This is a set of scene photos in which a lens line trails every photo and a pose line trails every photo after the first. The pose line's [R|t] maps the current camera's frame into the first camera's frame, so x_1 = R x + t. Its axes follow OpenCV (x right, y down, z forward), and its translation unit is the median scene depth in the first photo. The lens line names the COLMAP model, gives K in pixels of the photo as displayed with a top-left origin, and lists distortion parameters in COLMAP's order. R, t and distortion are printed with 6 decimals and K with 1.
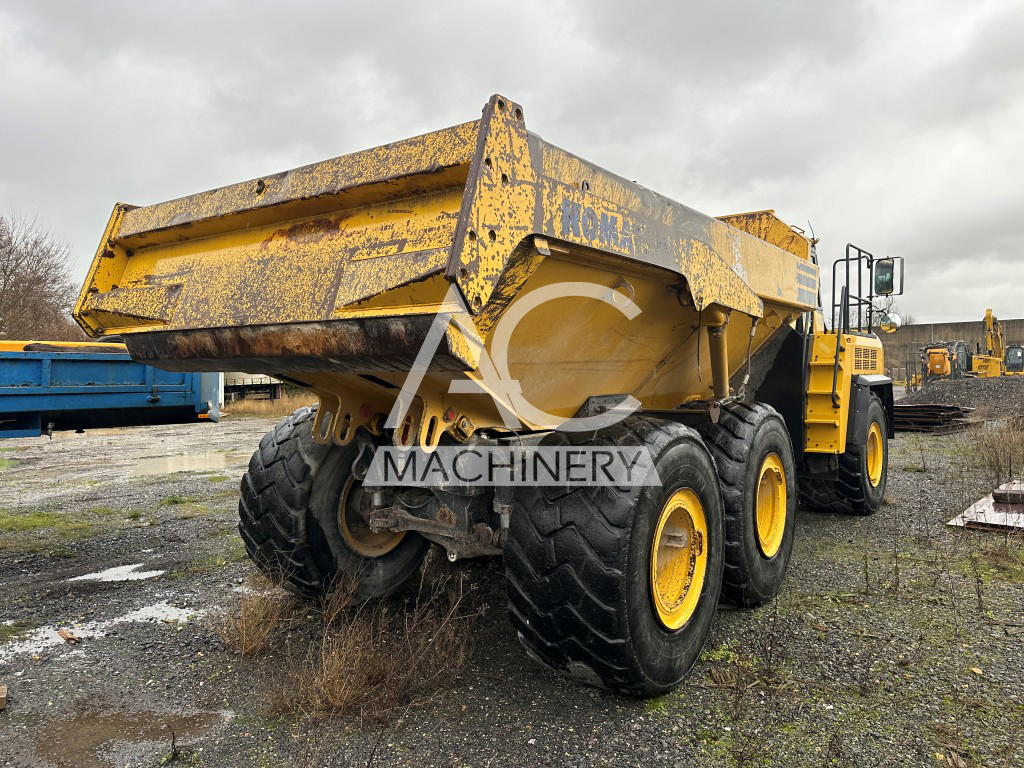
lens RADIAL K [[700.7, 0, 512.0], [0, 700.7, 384.0], [0, 0, 1]] dist [0.087894, -0.102964]
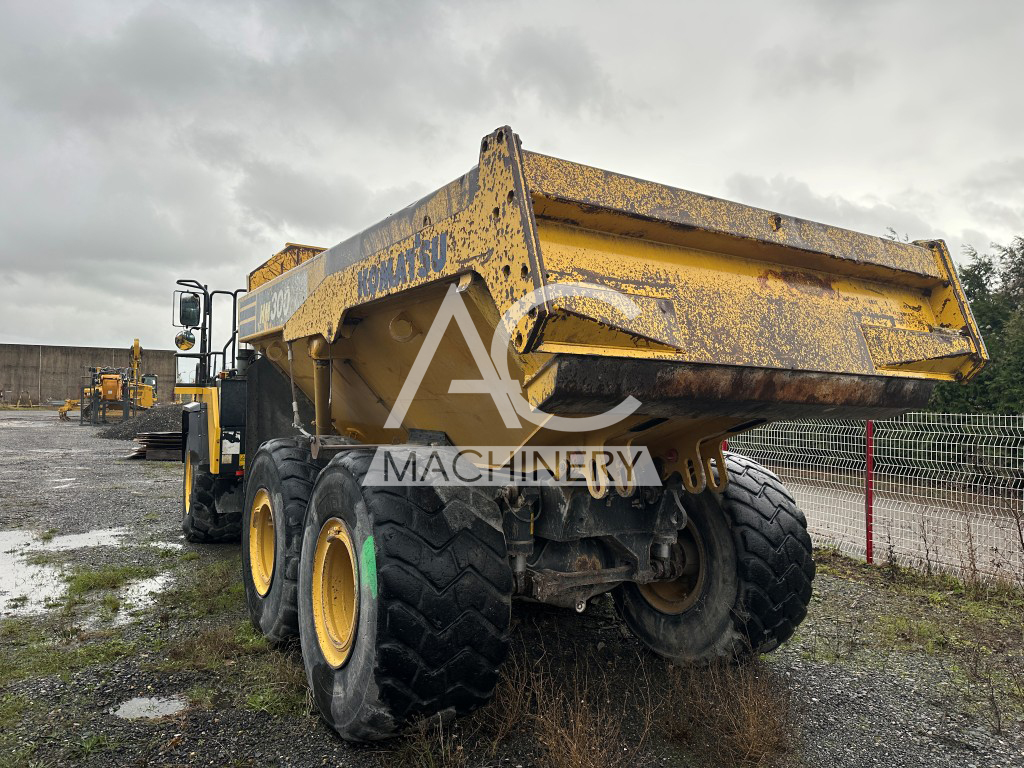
lens RADIAL K [[700.7, 0, 512.0], [0, 700.7, 384.0], [0, 0, 1]] dist [0.087894, -0.102964]
pose [[0.383173, 0.039466, 0.922833, -1.251718], [-0.009420, 0.999202, -0.038821, -0.021628], [-0.923629, 0.006182, 0.383238, 0.893941]]
